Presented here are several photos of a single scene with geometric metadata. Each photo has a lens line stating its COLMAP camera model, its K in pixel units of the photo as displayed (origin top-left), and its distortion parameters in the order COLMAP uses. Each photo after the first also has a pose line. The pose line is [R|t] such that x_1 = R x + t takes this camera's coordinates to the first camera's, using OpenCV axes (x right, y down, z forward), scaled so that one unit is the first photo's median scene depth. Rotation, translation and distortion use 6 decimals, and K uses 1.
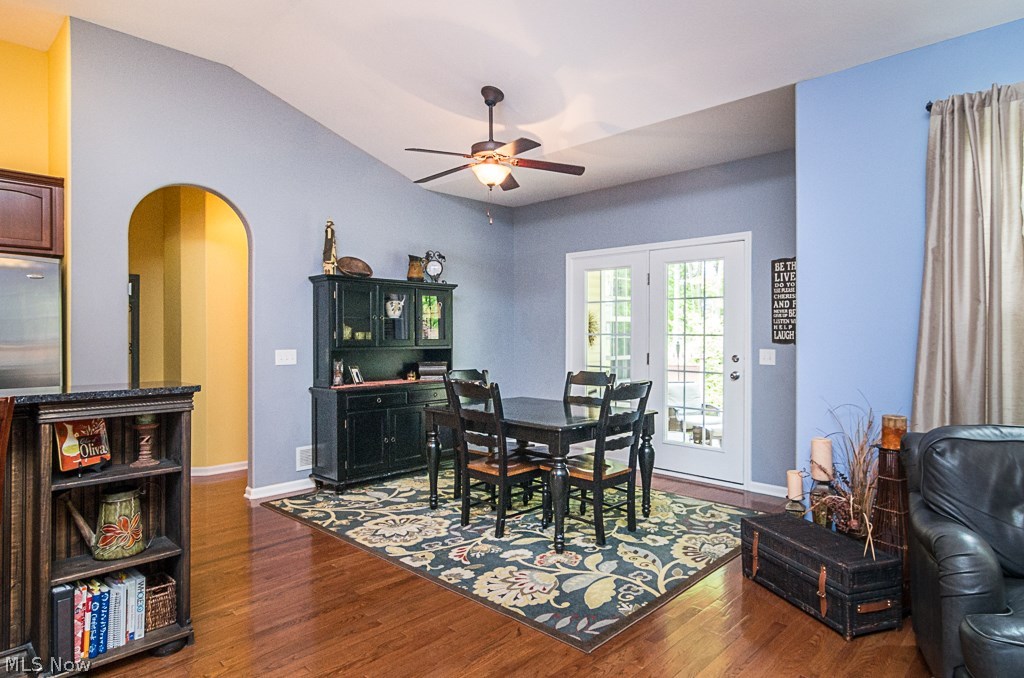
lens RADIAL K [[577.0, 0, 536.2], [0, 577.0, 335.8], [0, 0, 1]] dist [-0.001716, -0.001190]
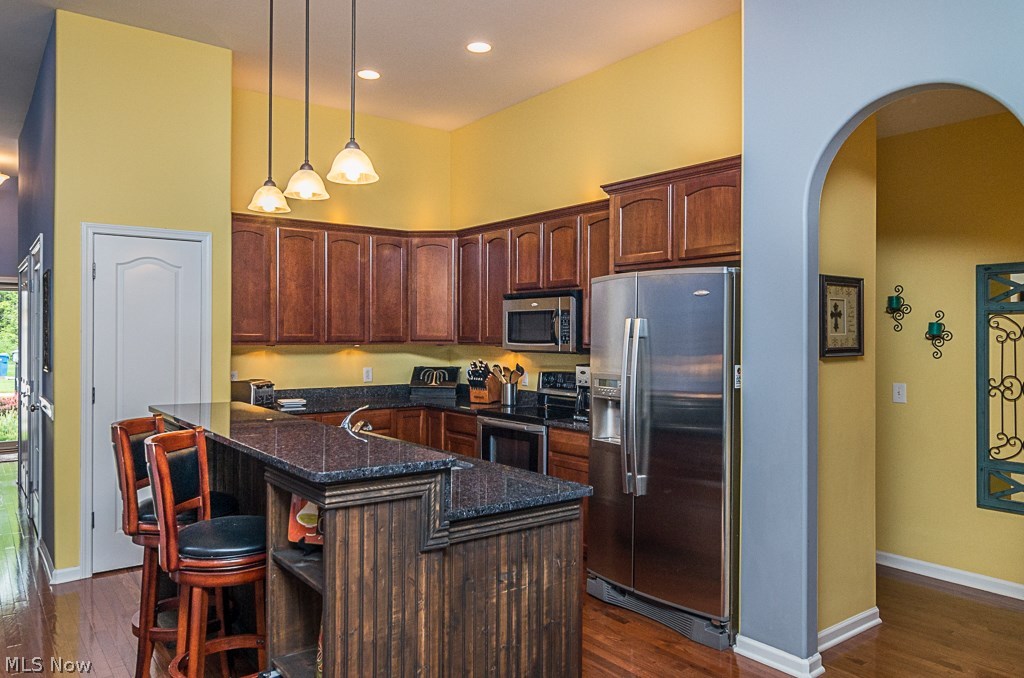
lens RADIAL K [[709.6, 0, 513.5], [0, 709.6, 334.9], [0, 0, 1]] dist [0.001981, 0.000543]
pose [[-0.158622, -0.000272, -0.987339, 0.107819], [-0.007459, 0.999972, 0.000923, -0.044072], [0.987311, 0.007511, -0.158620, 0.856228]]
